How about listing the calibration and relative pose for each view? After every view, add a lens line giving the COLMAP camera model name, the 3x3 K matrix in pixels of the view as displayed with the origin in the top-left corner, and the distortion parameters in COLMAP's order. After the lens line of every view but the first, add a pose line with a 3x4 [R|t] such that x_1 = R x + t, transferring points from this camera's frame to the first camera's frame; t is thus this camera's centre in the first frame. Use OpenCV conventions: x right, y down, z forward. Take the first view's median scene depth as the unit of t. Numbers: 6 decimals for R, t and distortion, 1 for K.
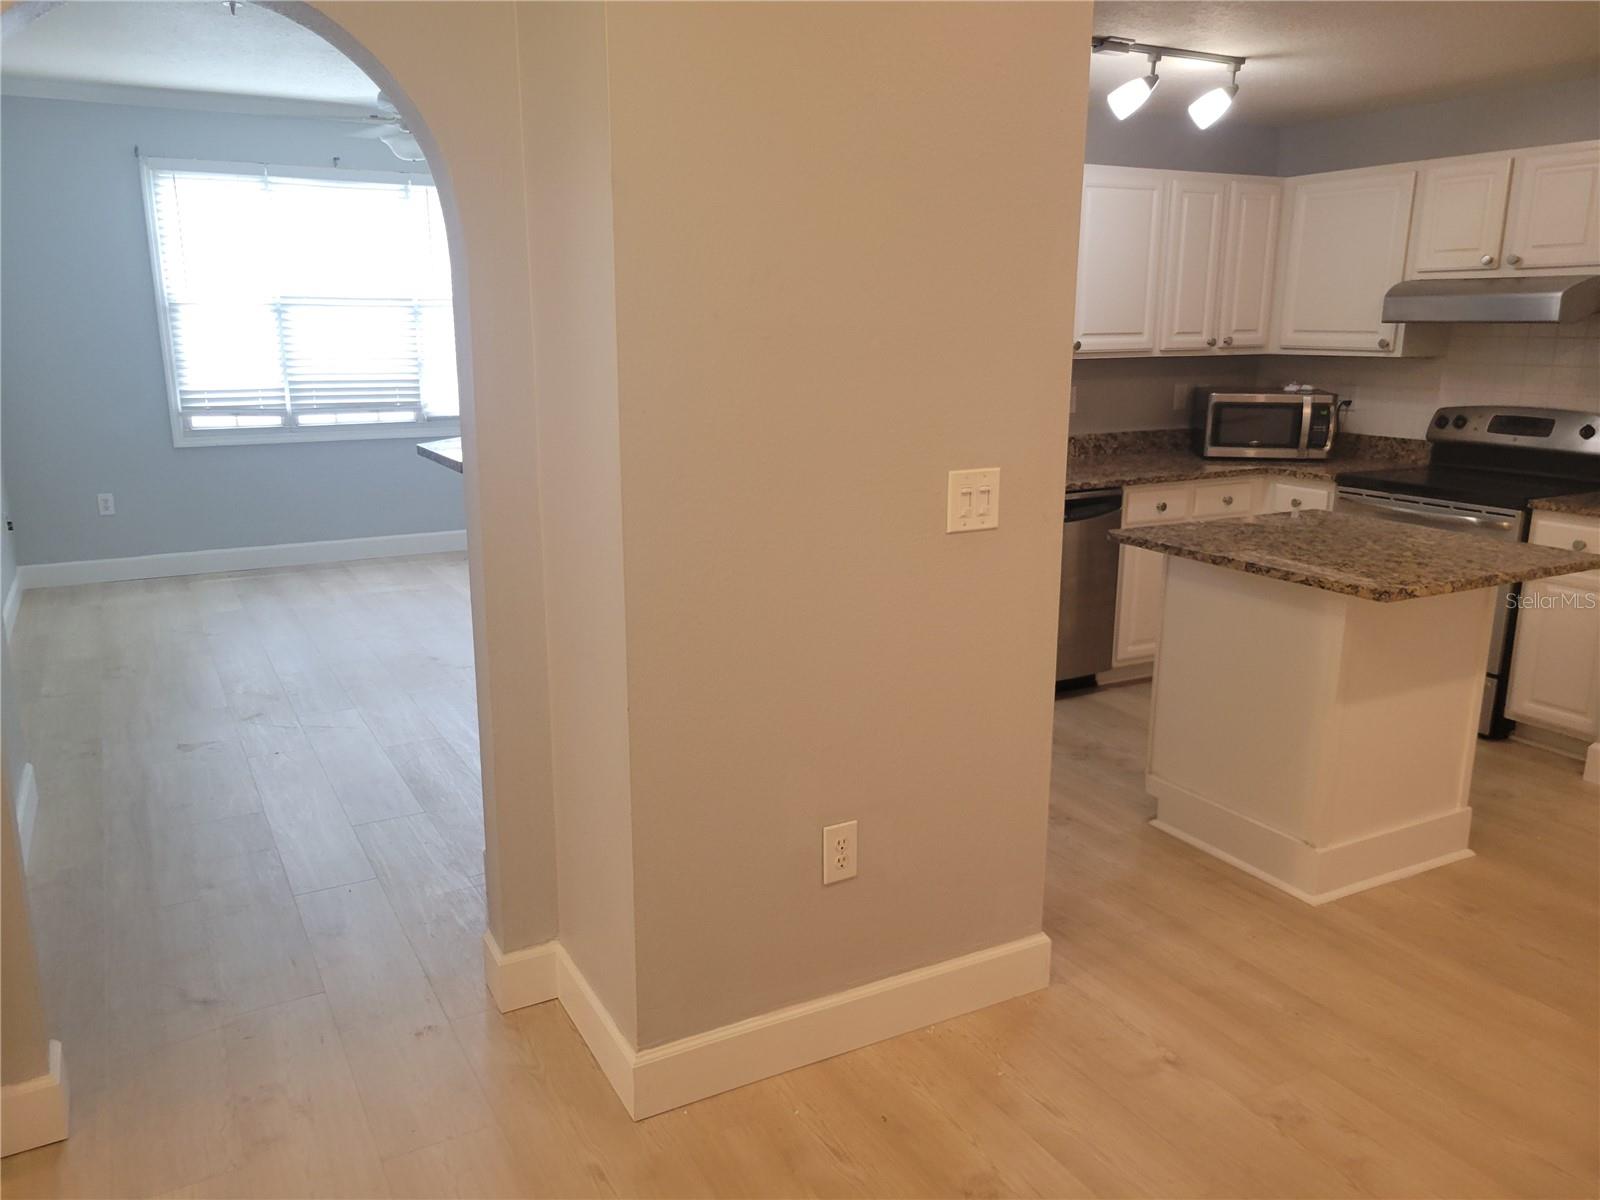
lens RADIAL K [[1187.7, 0, 788.7], [0, 1187.7, 600.5], [0, 0, 1]] dist [0.037134, -0.033108]
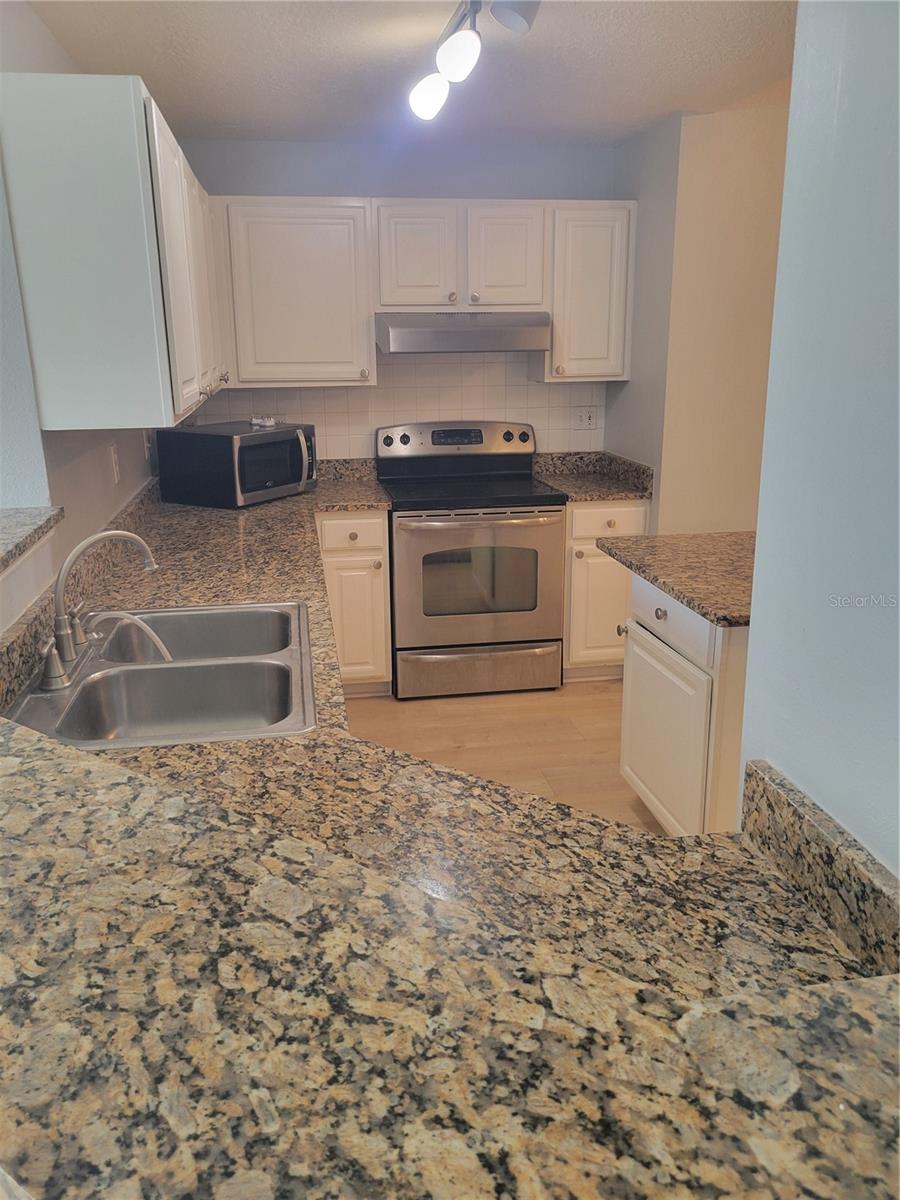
lens RADIAL K [[890.8, 0, 446.8], [0, 890.8, 596.5], [0, 0, 1]] dist [0.037134, -0.033108]
pose [[0.330380, -0.269018, 0.904698, -0.273153], [0.227500, 0.952957, 0.200290, -0.186907], [-0.916020, 0.139647, 0.376039, 0.736879]]
